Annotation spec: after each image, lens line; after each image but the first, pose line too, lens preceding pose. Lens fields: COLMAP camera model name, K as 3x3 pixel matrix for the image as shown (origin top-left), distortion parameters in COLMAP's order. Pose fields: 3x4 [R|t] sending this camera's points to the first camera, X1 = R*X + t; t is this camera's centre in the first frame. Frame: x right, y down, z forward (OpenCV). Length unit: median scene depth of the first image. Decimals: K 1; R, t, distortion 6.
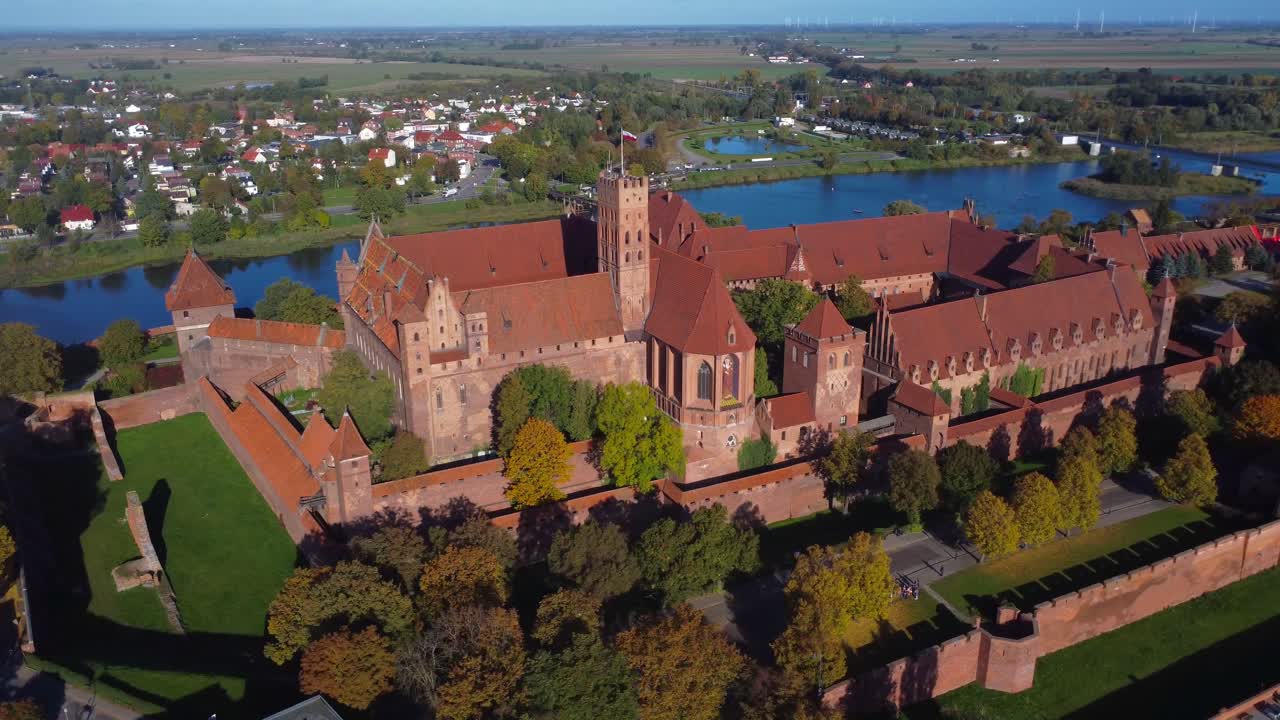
lens RADIAL K [[960.5, 0, 640.0], [0, 960.5, 360.0], [0, 0, 1]] dist [-0.011283, -0.003617]
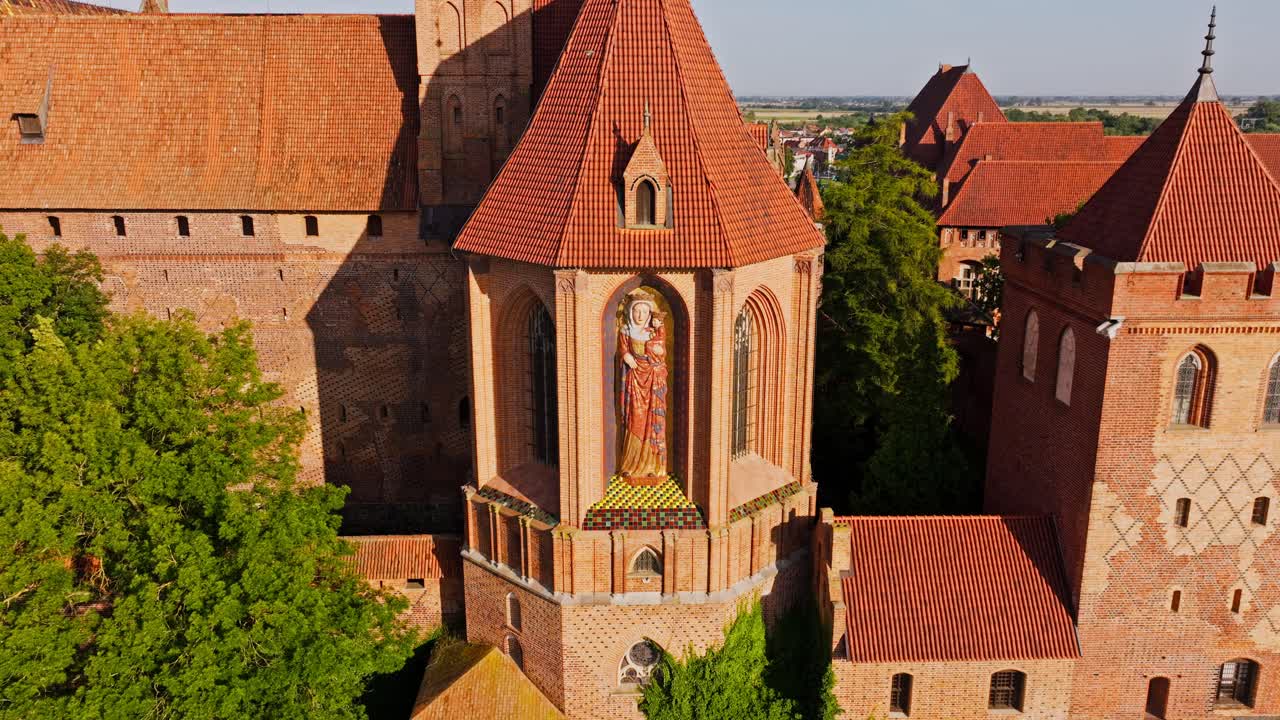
lens RADIAL K [[962.7, 0, 640.0], [0, 962.7, 360.0], [0, 0, 1]] dist [-0.001466, 0.000632]
pose [[0.898477, 0.114934, -0.423708, 0.180648], [-0.146508, 0.988292, -0.042589, 0.021398], [0.413853, 0.100341, 0.904797, 0.768180]]
